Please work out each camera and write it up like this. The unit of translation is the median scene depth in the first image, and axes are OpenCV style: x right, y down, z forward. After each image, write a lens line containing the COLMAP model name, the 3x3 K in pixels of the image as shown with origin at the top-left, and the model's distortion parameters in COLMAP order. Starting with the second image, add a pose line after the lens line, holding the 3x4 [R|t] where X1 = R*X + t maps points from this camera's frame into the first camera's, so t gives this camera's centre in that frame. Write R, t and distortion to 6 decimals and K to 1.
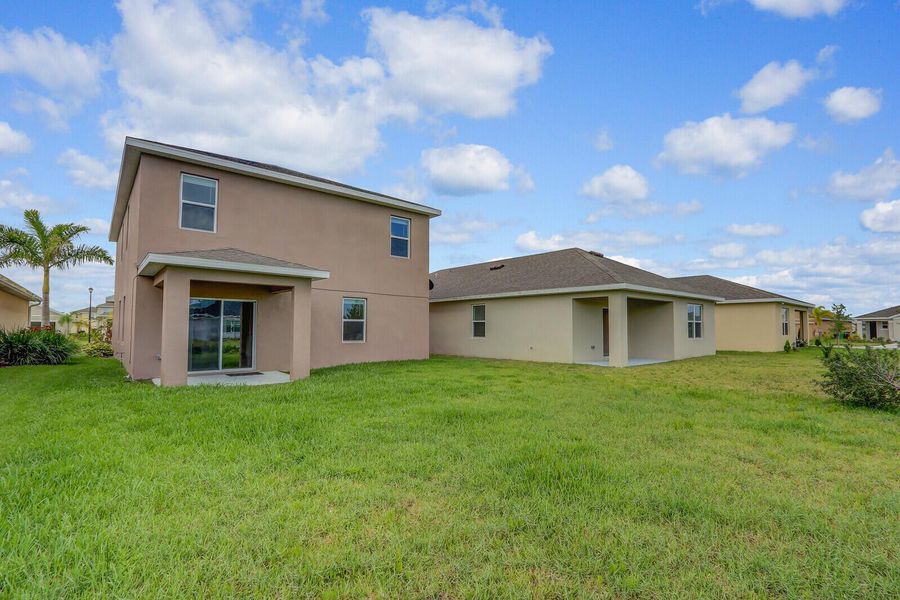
lens RADIAL K [[428.7, 0, 450.6], [0, 428.7, 322.4], [0, 0, 1]] dist [0.000839, 0.000226]
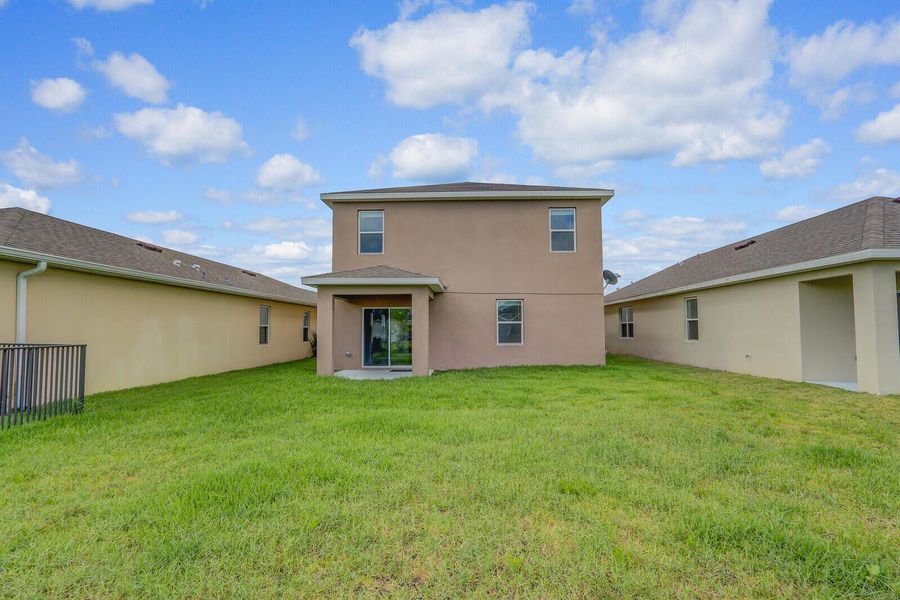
lens RADIAL K [[439.1, 0, 453.5], [0, 439.1, 320.7], [0, 0, 1]] dist [-0.001852, -0.000456]
pose [[0.741264, -0.023196, -0.670813, 0.346862], [0.018841, 0.999728, -0.013749, 0.002678], [0.670949, -0.002448, 0.741500, 0.161796]]
